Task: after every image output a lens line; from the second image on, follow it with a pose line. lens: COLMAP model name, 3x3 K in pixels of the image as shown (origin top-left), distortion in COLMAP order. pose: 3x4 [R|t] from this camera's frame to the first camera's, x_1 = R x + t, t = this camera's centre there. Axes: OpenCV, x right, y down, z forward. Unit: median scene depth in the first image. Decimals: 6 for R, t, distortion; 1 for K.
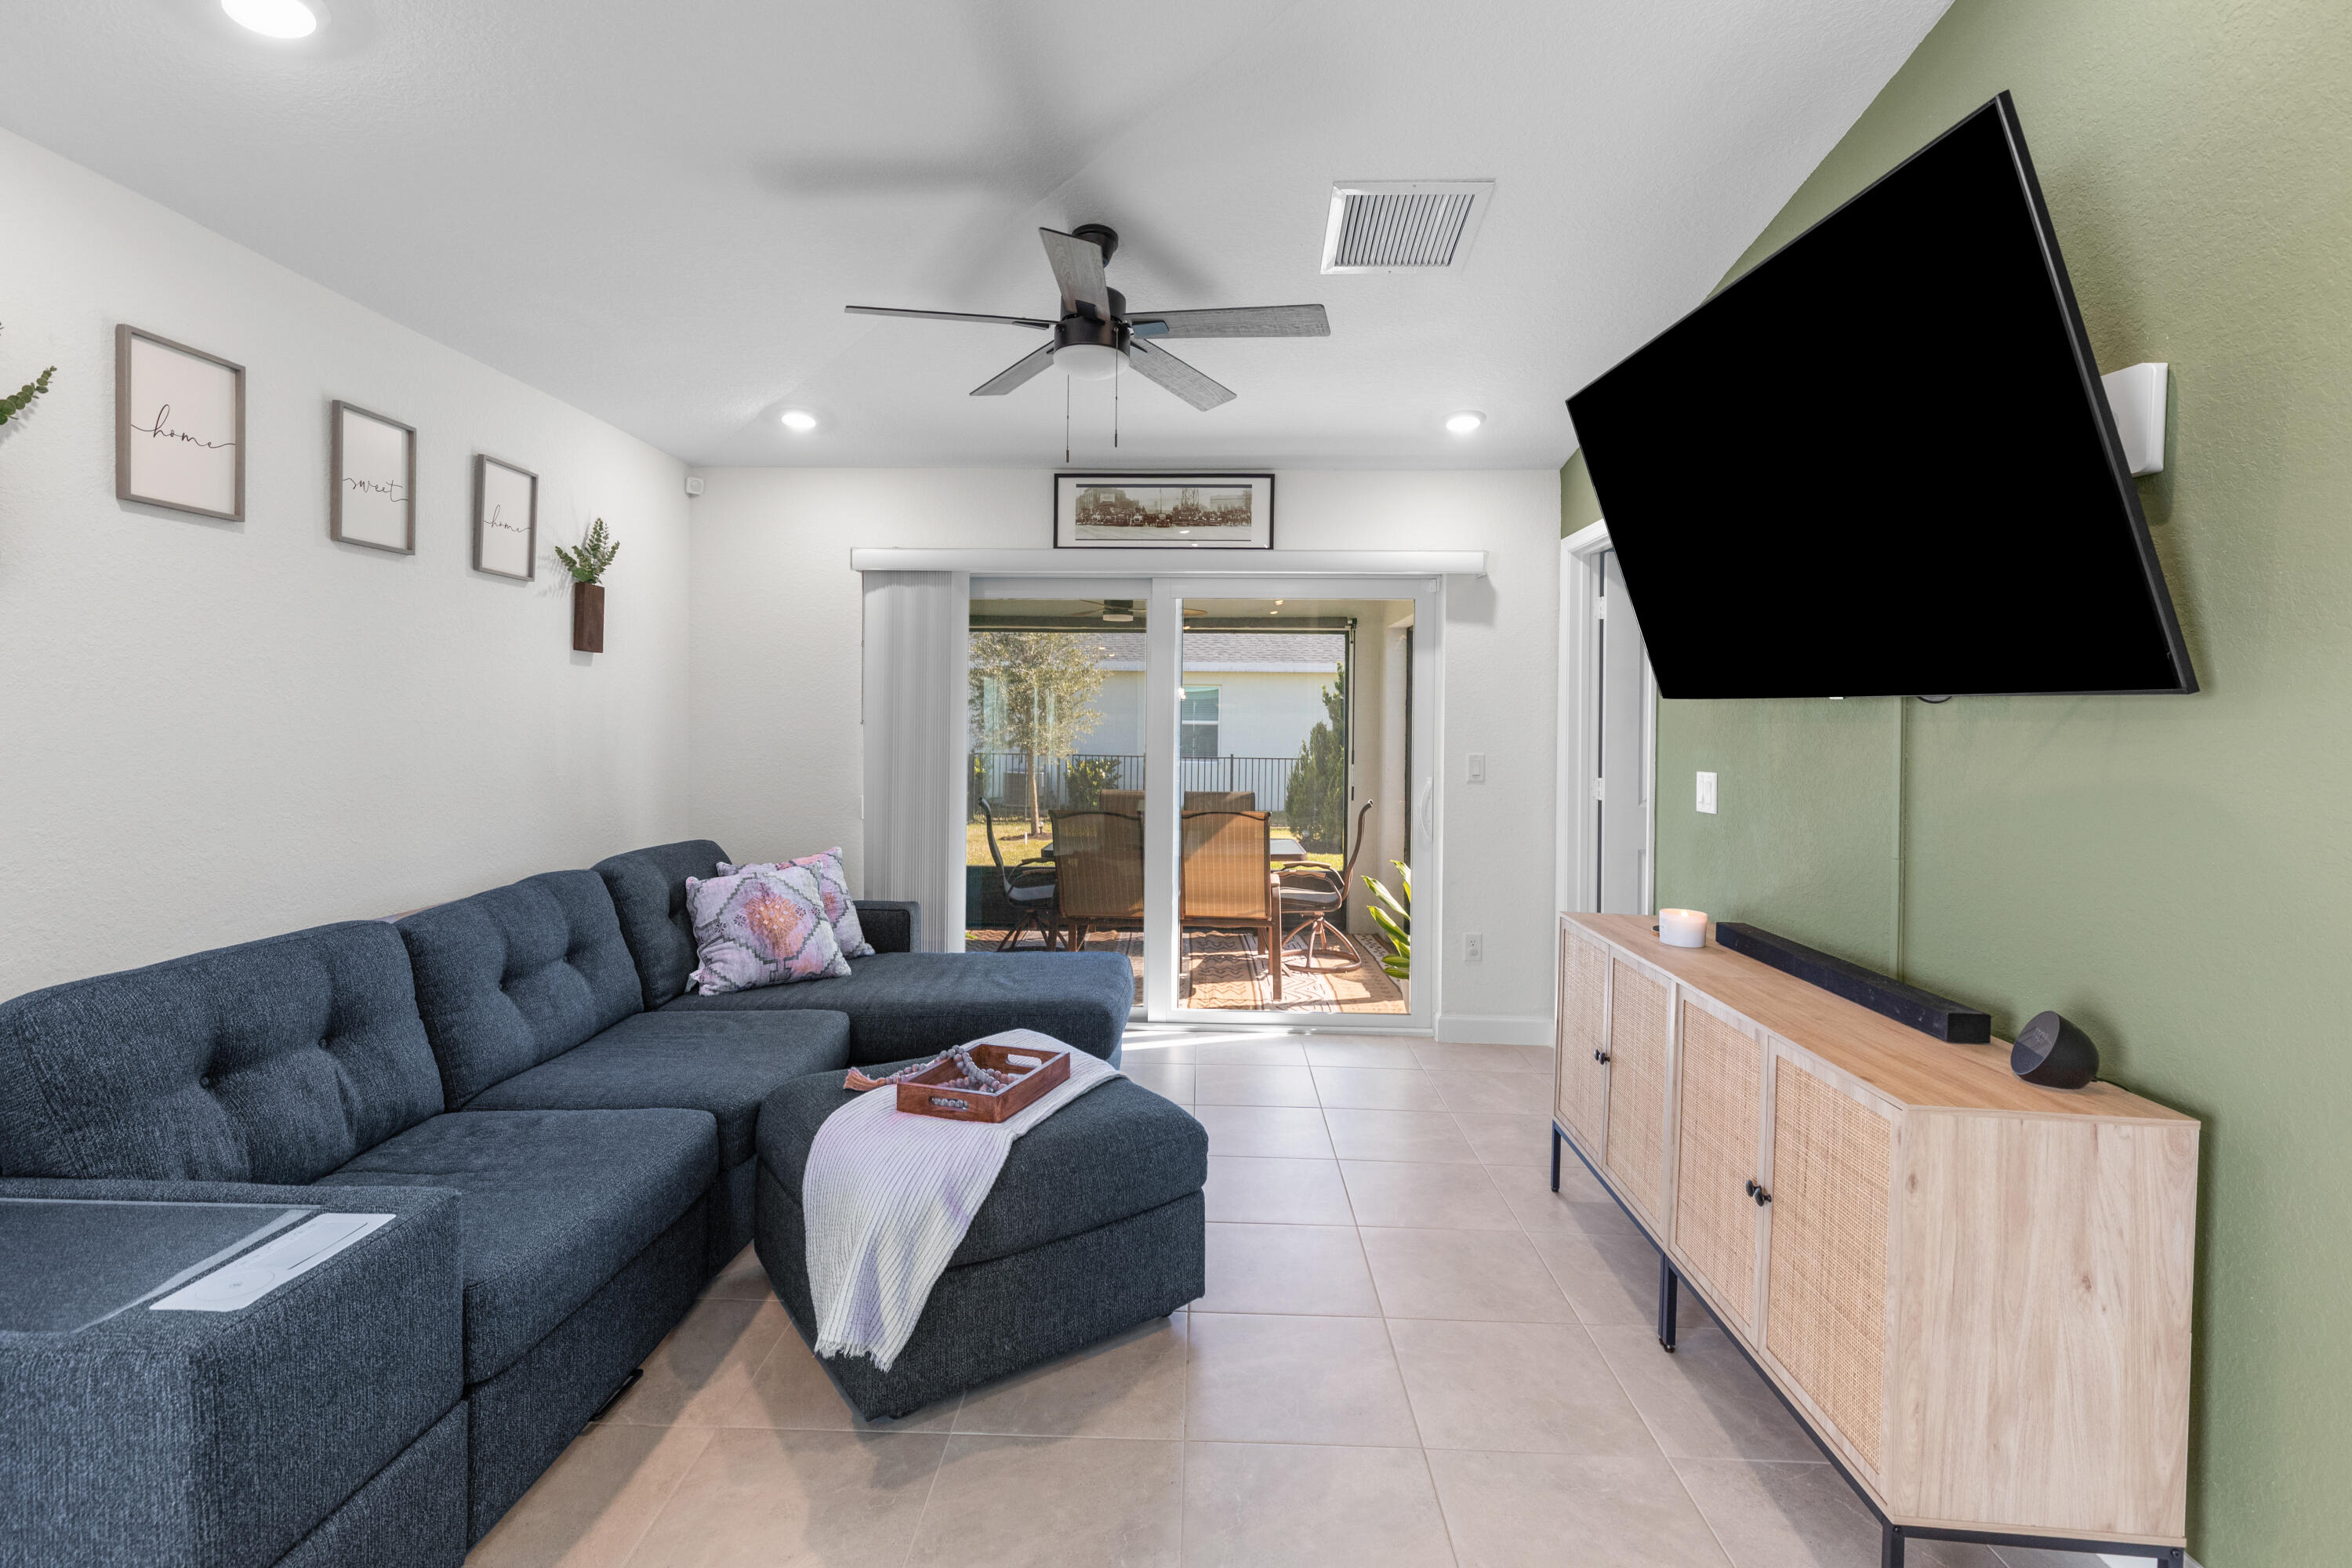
lens RADIAL K [[1101.1, 0, 1164.7], [0, 1101.1, 749.5], [0, 0, 1]] dist [0.009582, -0.003495]
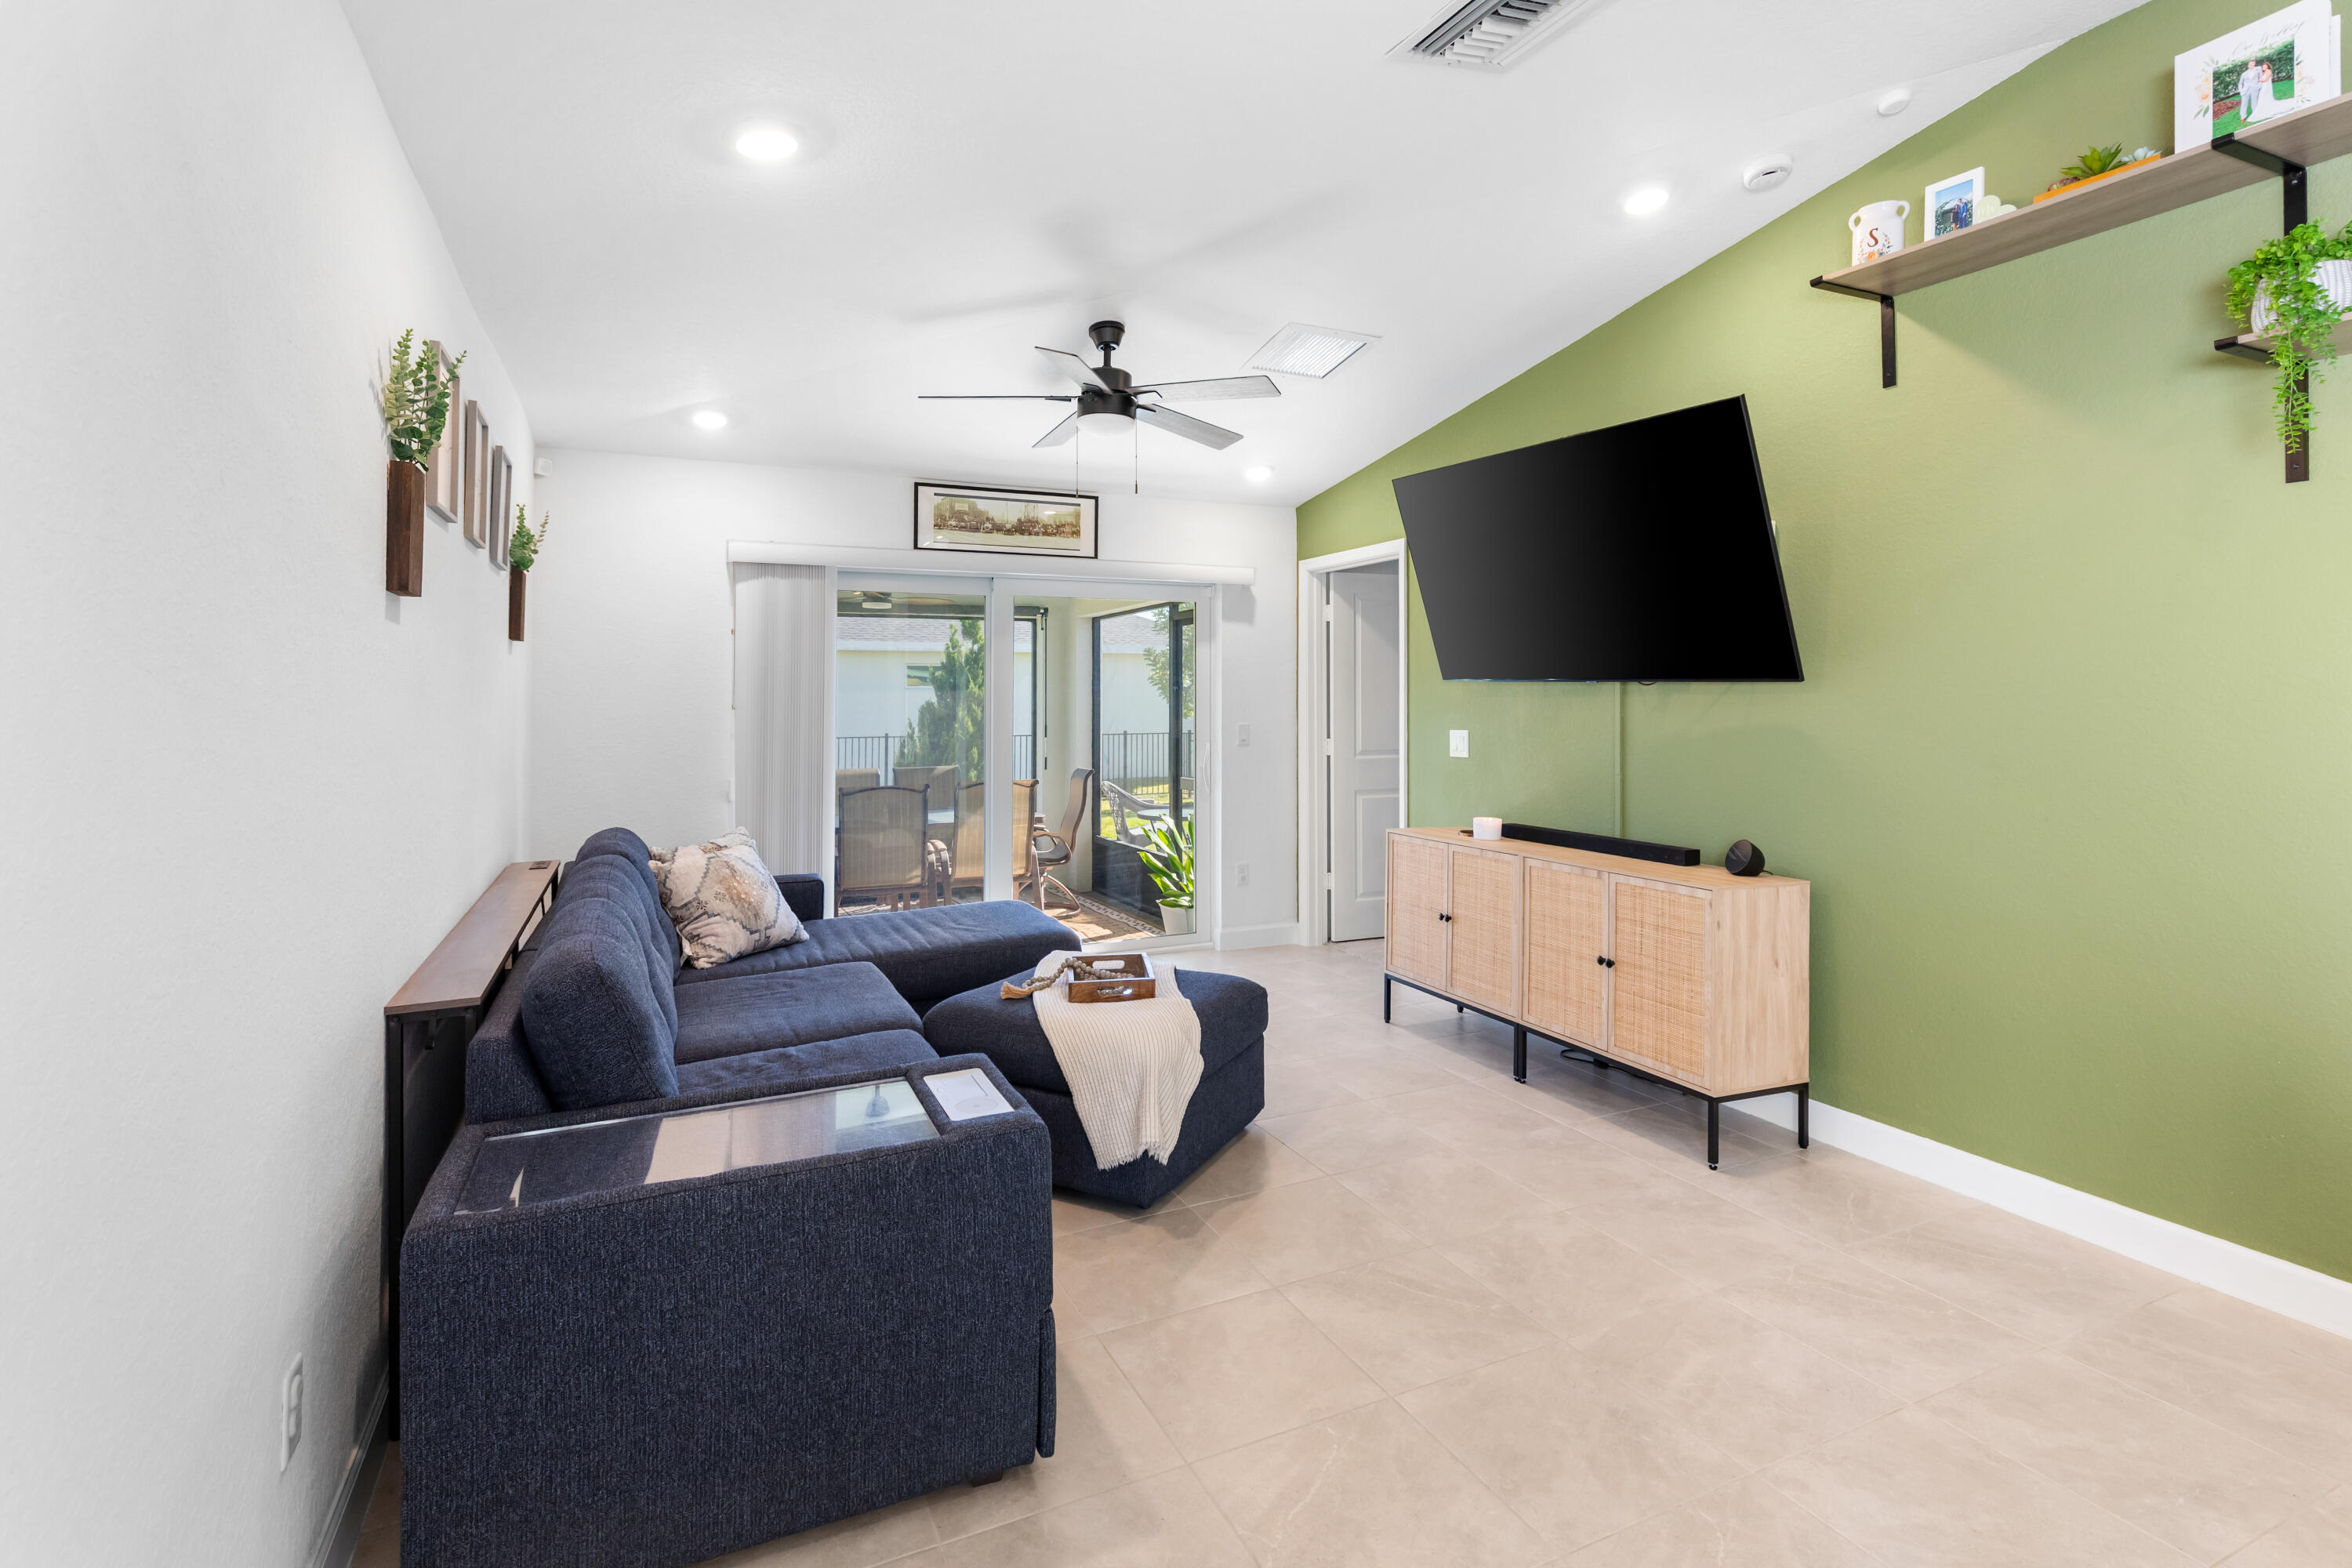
lens RADIAL K [[1101.1, 0, 1191.8], [0, 1101.1, 711.5], [0, 0, 1]] dist [0.009582, -0.003495]
pose [[0.890331, -0.019861, 0.454880, -0.455060], [0.025578, 0.999652, -0.006417, -0.004227], [-0.454594, 0.017348, 0.890530, -0.151751]]
